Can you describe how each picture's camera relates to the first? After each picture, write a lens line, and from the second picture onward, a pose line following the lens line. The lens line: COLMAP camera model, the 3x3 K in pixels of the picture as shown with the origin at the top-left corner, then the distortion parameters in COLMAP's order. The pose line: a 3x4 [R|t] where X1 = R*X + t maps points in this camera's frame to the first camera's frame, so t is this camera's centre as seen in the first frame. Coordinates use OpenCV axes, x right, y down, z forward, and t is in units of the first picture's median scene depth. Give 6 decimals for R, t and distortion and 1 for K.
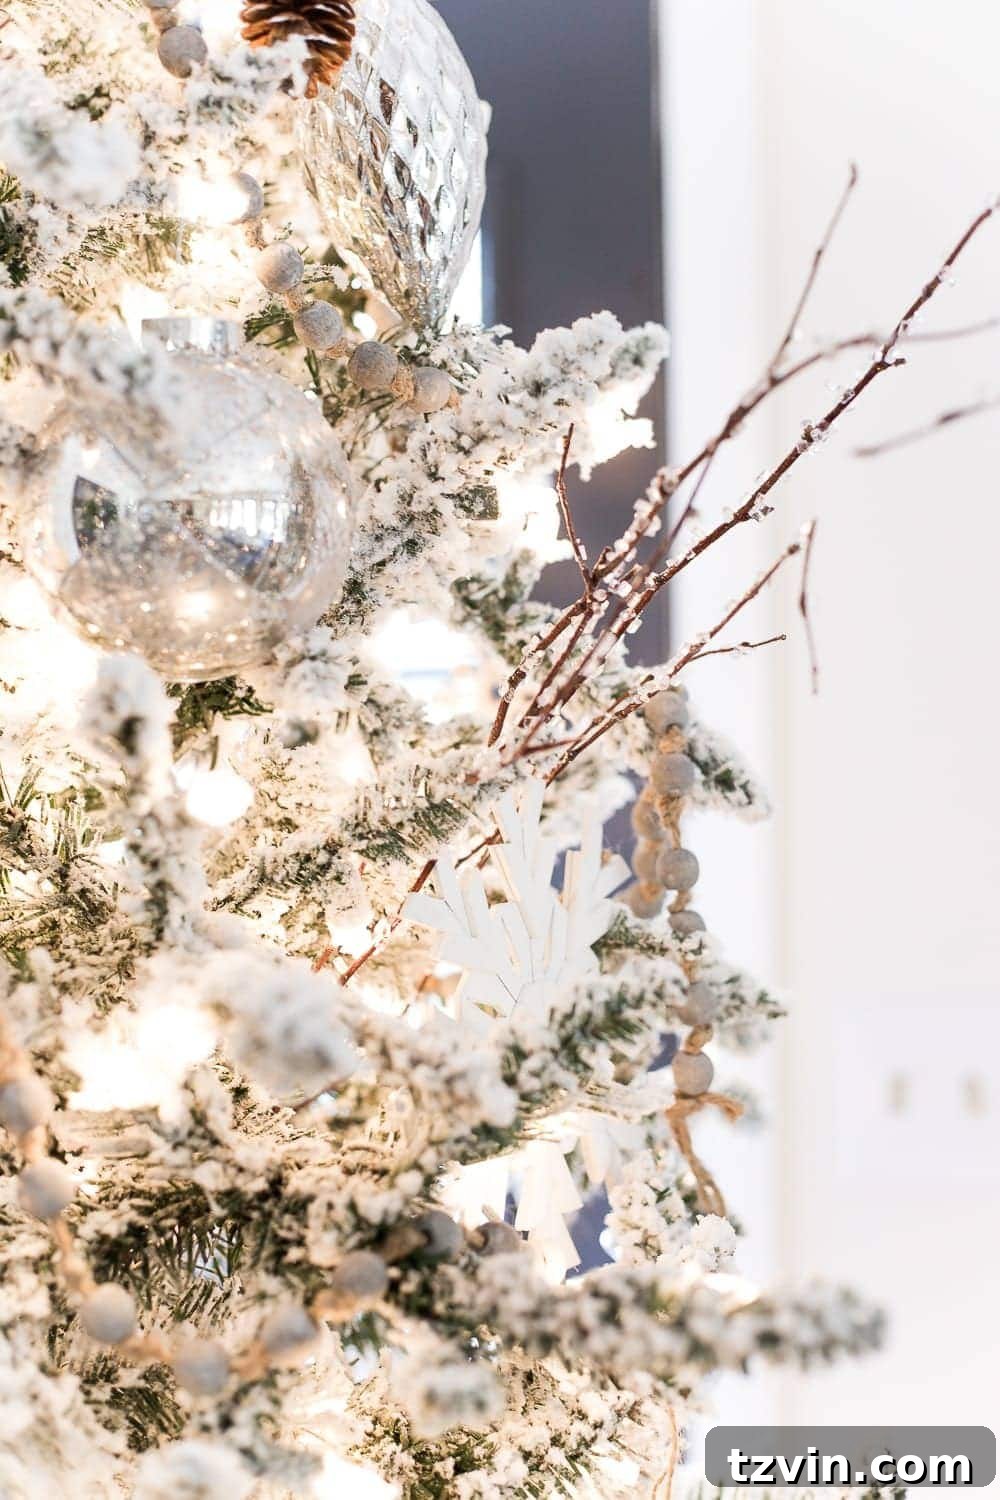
lens RADIAL K [[2211.1, 0, 454.0], [0, 2211.1, 755.1], [0, 0, 1]] dist [-0.133910, 0.084481]
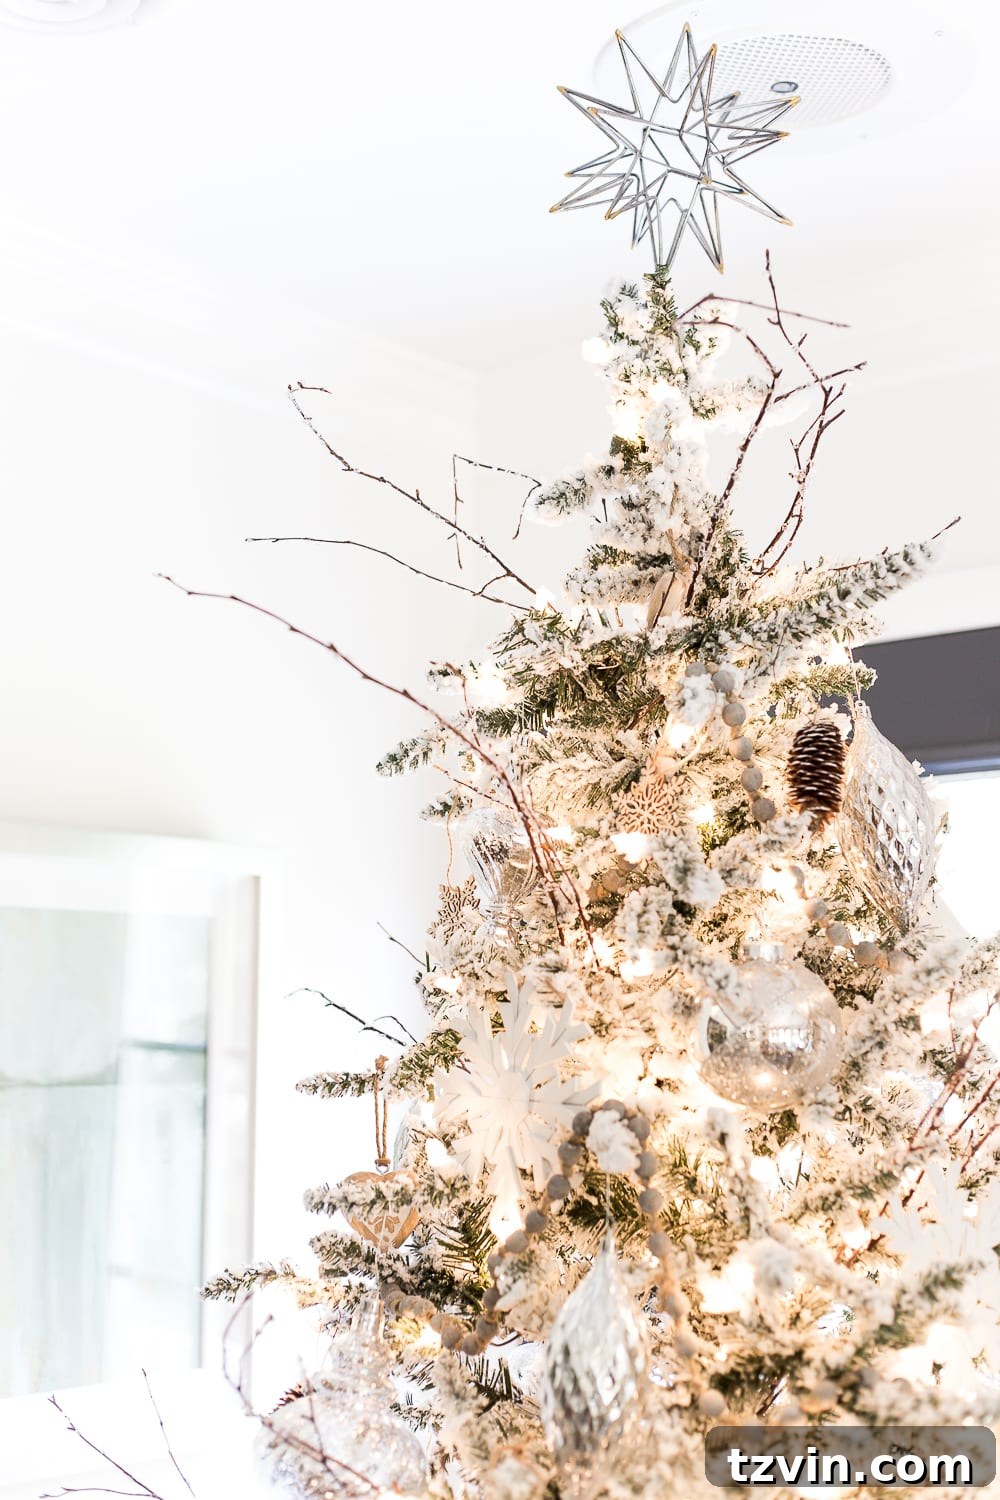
lens RADIAL K [[2211.1, 0, 454.0], [0, 2211.1, 755.1], [0, 0, 1]] dist [-0.133910, 0.084481]
pose [[0.918883, -0.043503, -0.392125, 0.462264], [-0.017061, 0.988591, -0.149656, -0.053321], [0.394162, 0.144206, 0.907657, -1.118410]]
